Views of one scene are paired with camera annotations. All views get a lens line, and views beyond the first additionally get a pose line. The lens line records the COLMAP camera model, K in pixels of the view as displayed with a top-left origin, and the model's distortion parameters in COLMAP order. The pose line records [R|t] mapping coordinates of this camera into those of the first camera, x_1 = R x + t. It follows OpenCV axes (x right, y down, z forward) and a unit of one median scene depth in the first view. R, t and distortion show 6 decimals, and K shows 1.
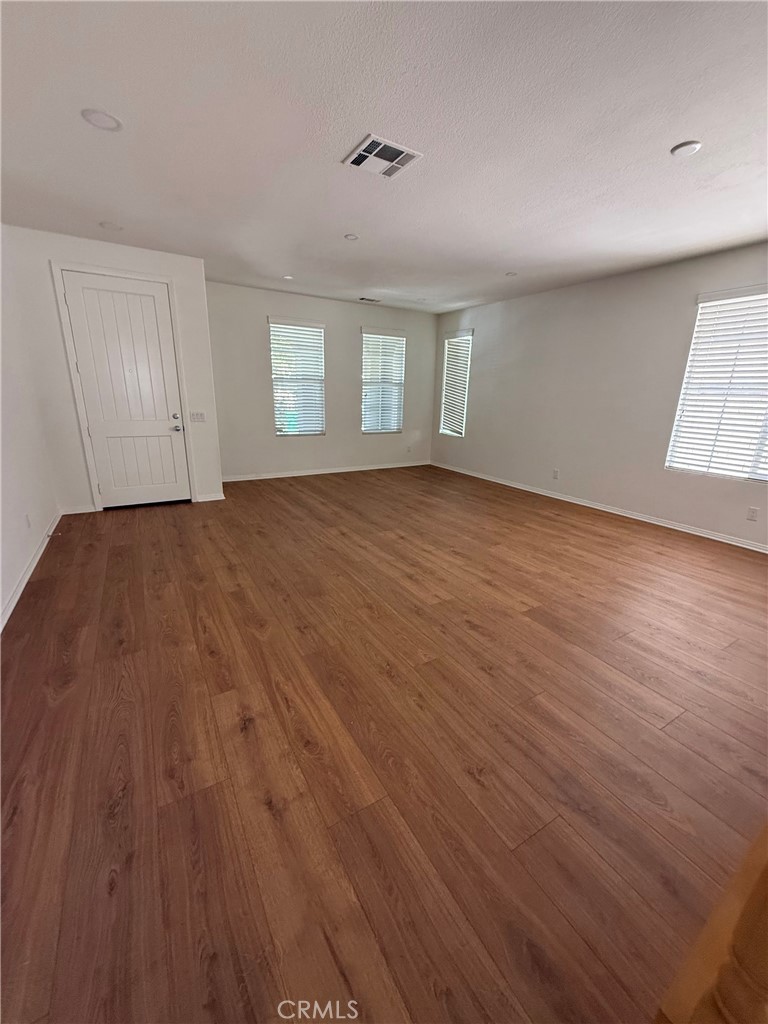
lens RADIAL K [[411.2, 0, 384.0], [0, 411.2, 512.0], [0, 0, 1]] dist [-0.000598, -0.000152]
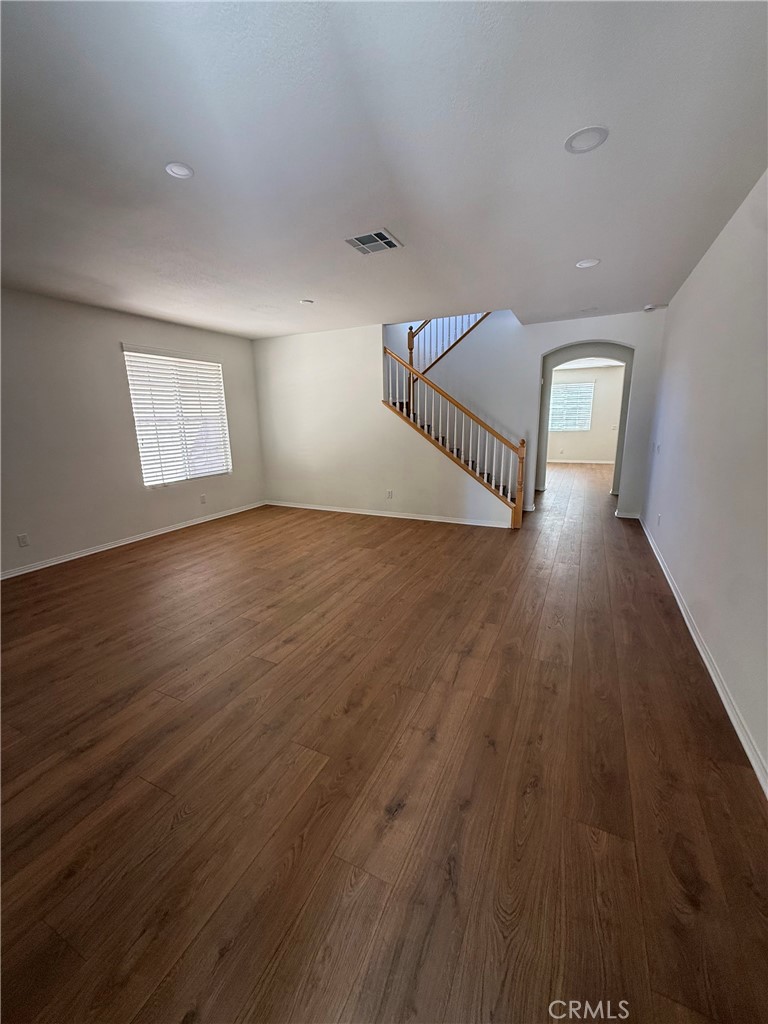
lens RADIAL K [[411.2, 0, 384.0], [0, 411.2, 512.0], [0, 0, 1]] dist [-0.000598, -0.000152]
pose [[-0.551685, -0.201999, 0.809222, -0.841842], [0.241099, 0.890185, 0.386577, -0.438763], [-0.798445, 0.408371, -0.442400, 1.318288]]
